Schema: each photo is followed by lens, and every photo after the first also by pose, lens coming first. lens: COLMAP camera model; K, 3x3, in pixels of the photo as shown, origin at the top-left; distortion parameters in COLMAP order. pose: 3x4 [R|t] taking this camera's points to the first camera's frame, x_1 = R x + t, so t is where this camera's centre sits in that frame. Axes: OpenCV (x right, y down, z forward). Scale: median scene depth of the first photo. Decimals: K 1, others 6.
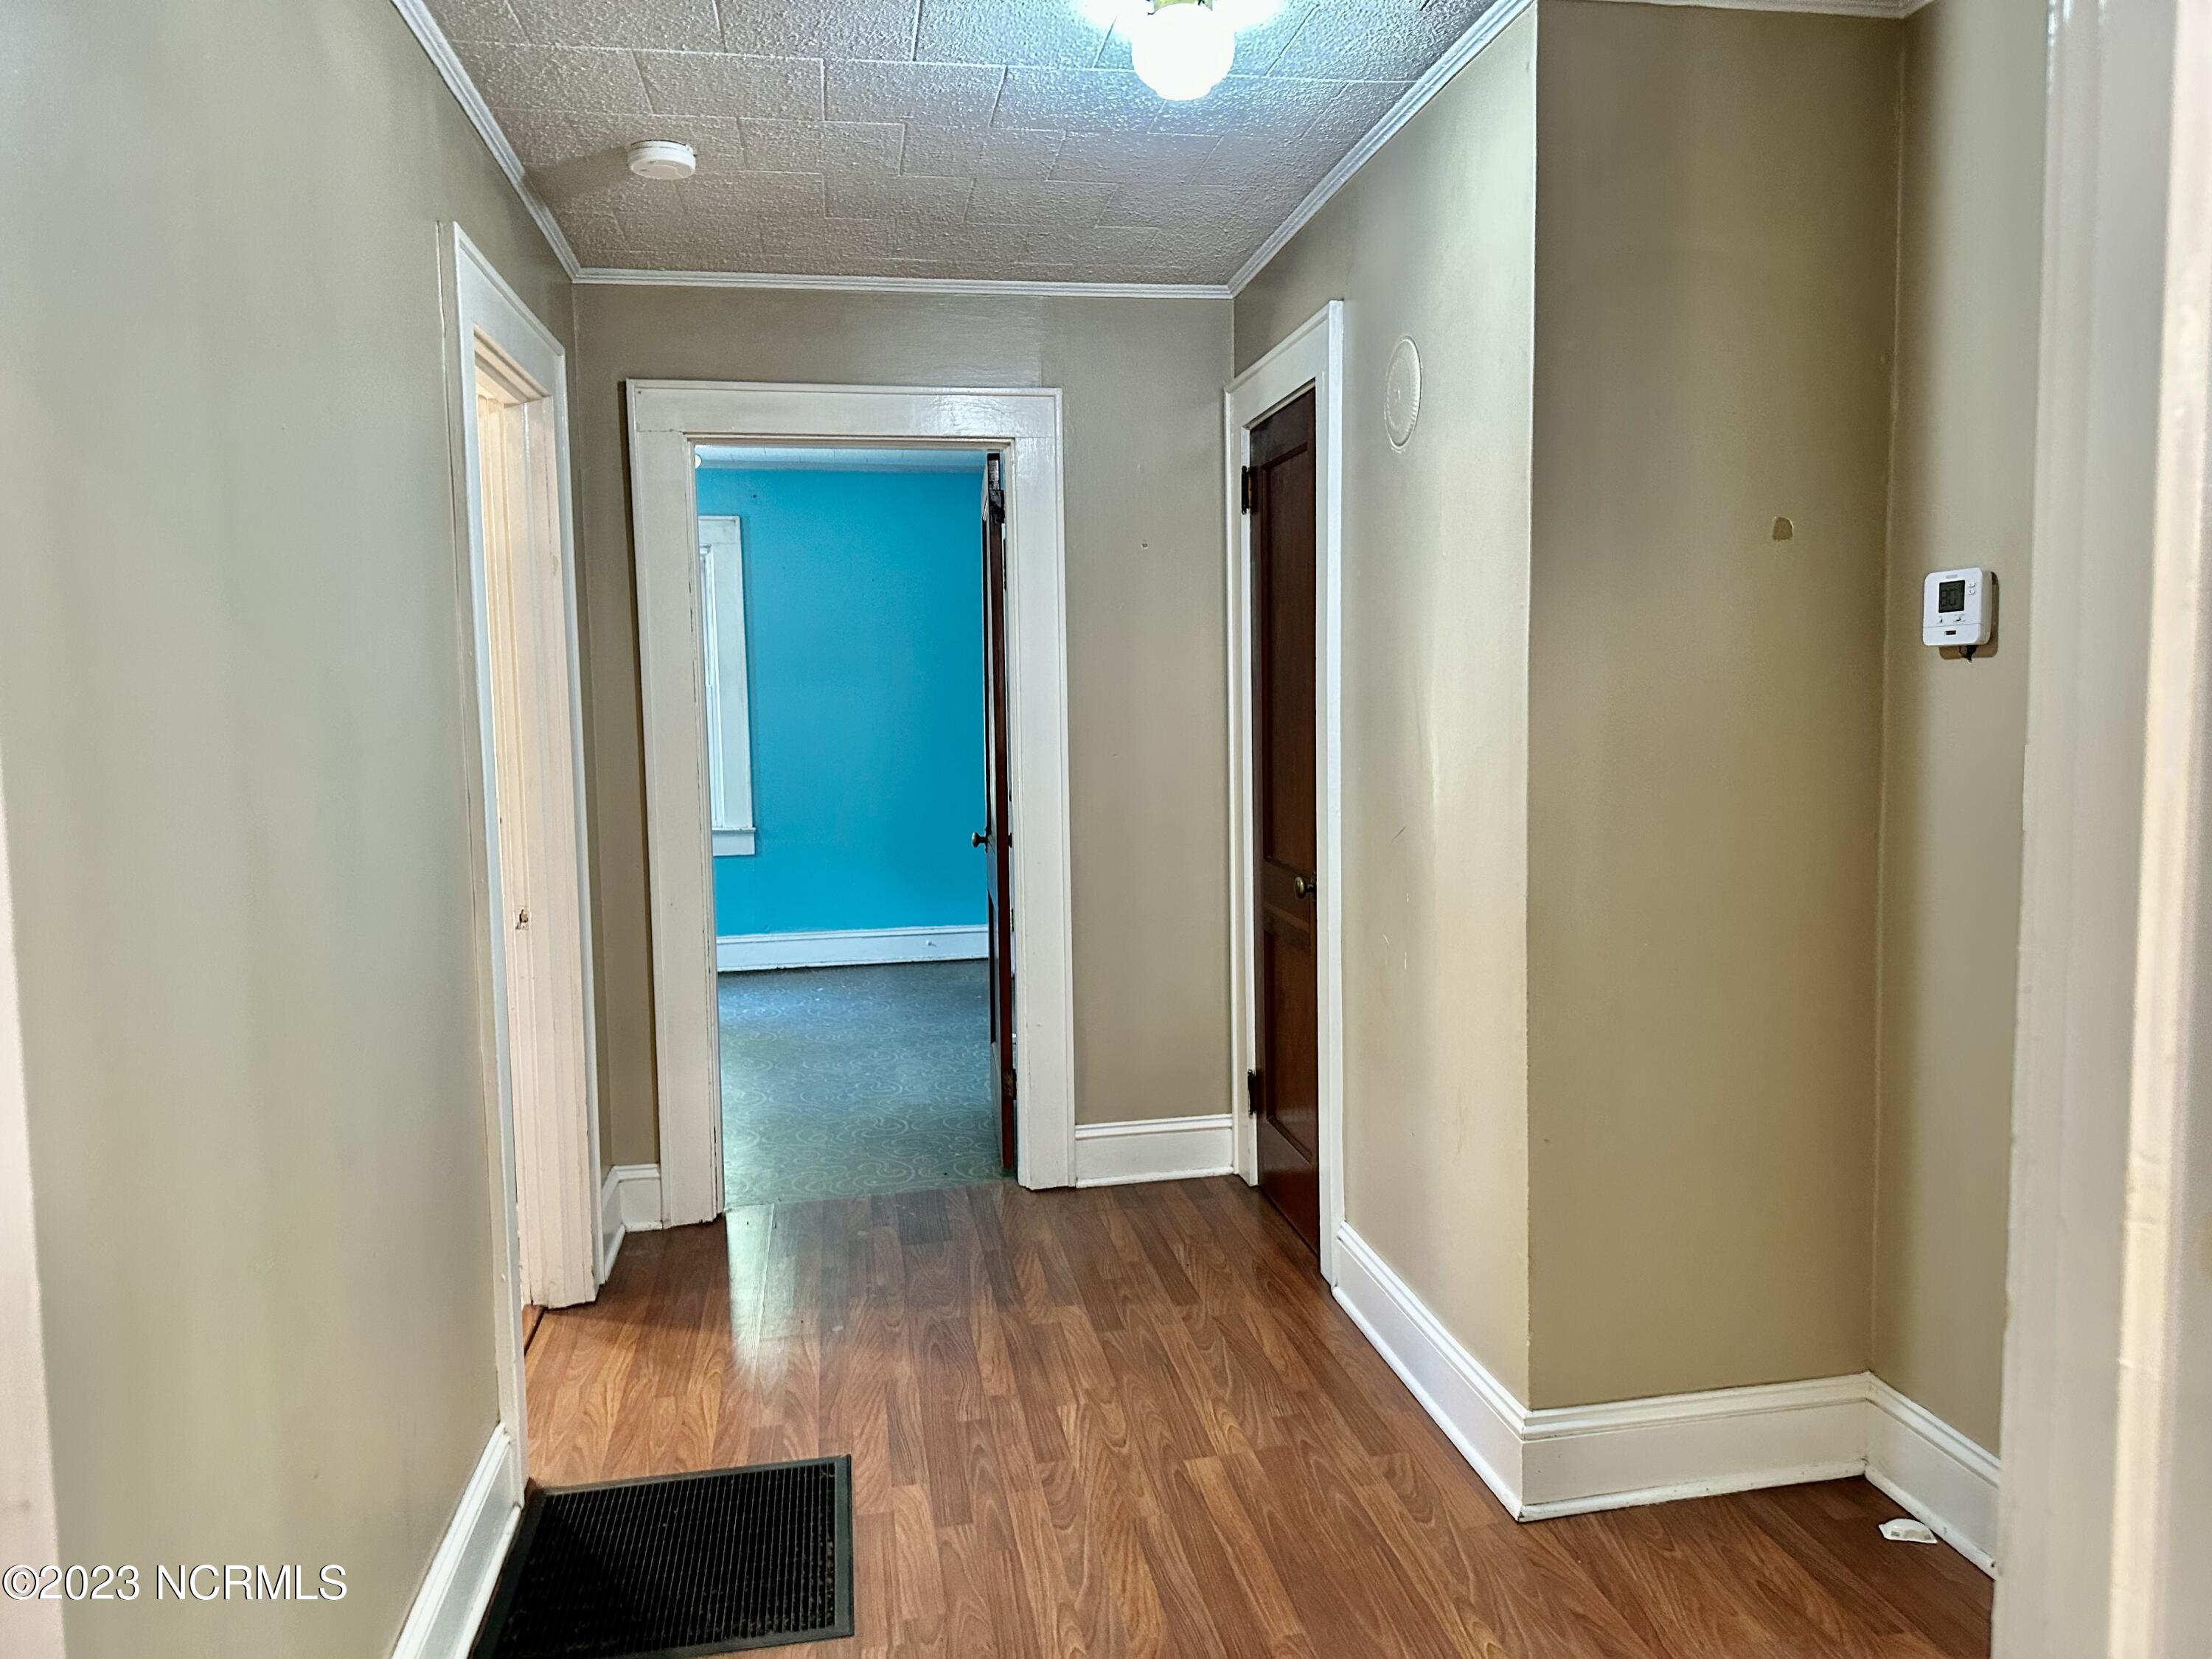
lens RADIAL K [[1569.1, 0, 1106.0], [0, 1569.1, 829.5], [0, 0, 1]] dist [0.006322, -0.014523]
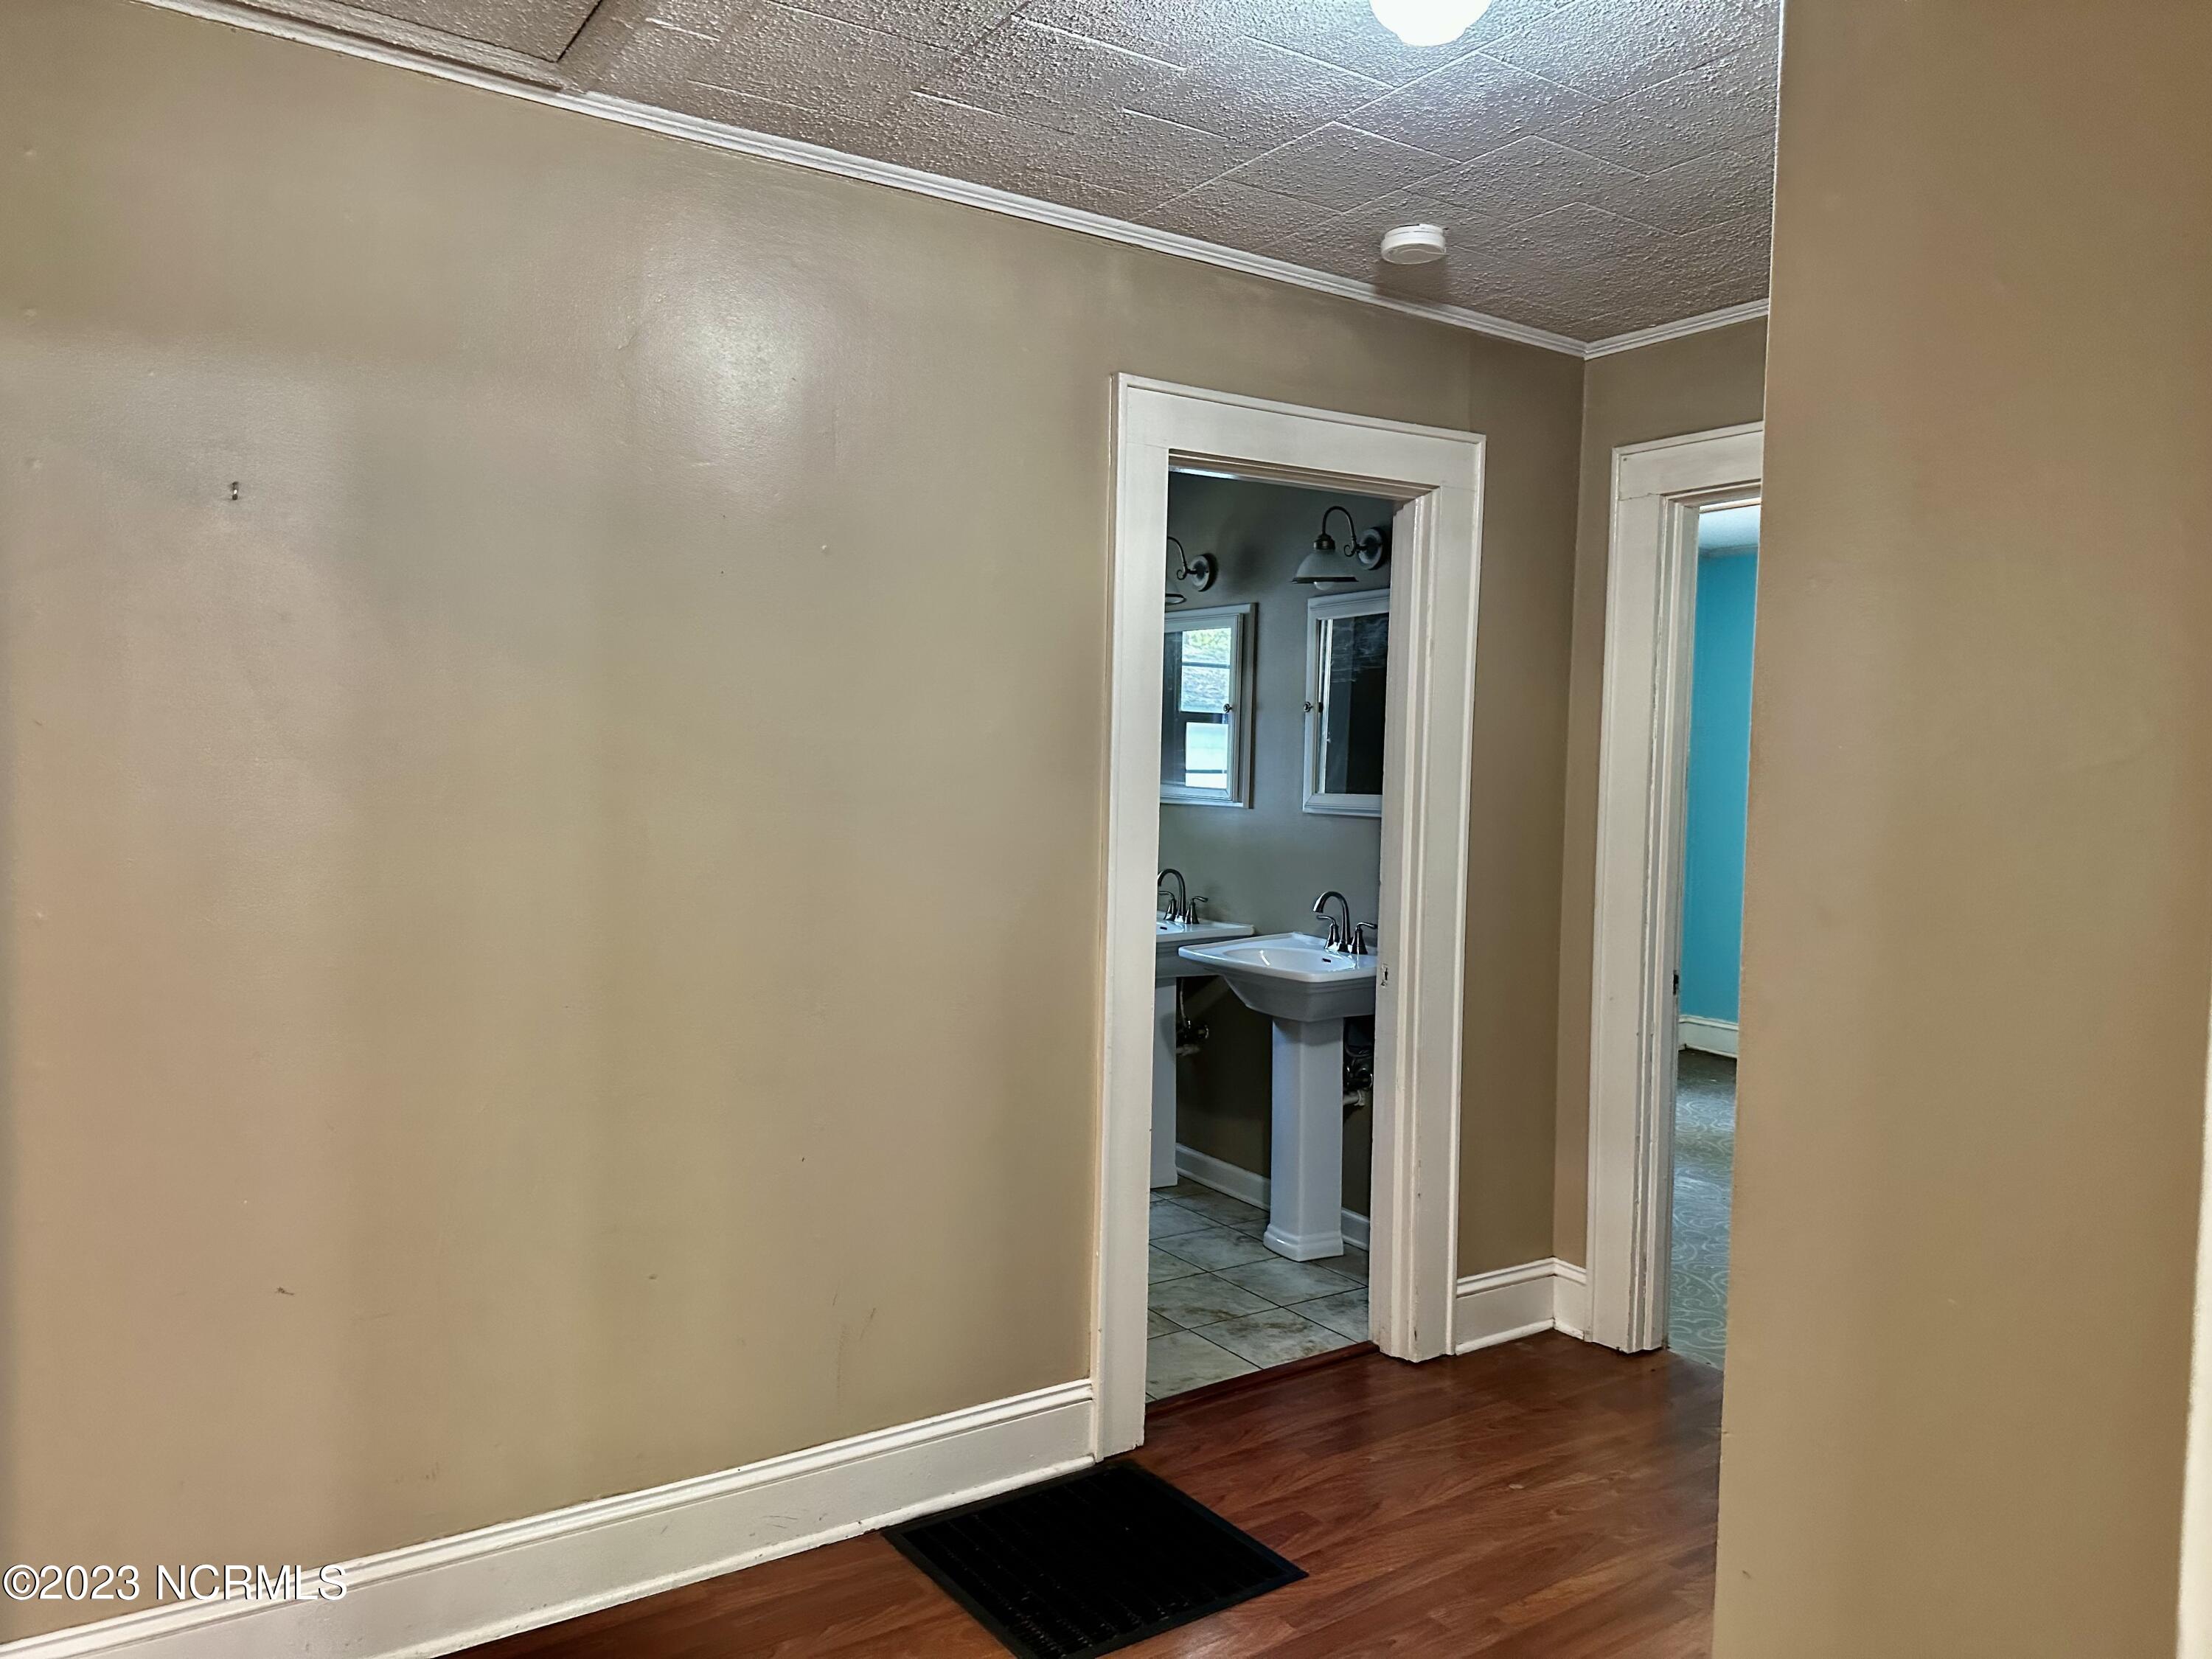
lens RADIAL K [[1569.8, 0, 1124.6], [0, 1569.8, 836.7], [0, 0, 1]] dist [0.007395, -0.016556]
pose [[0.390358, 0.066072, -0.918289, 0.594690], [-0.106378, 0.993978, 0.026298, -0.053630], [0.914497, 0.087420, 0.395036, 0.453839]]
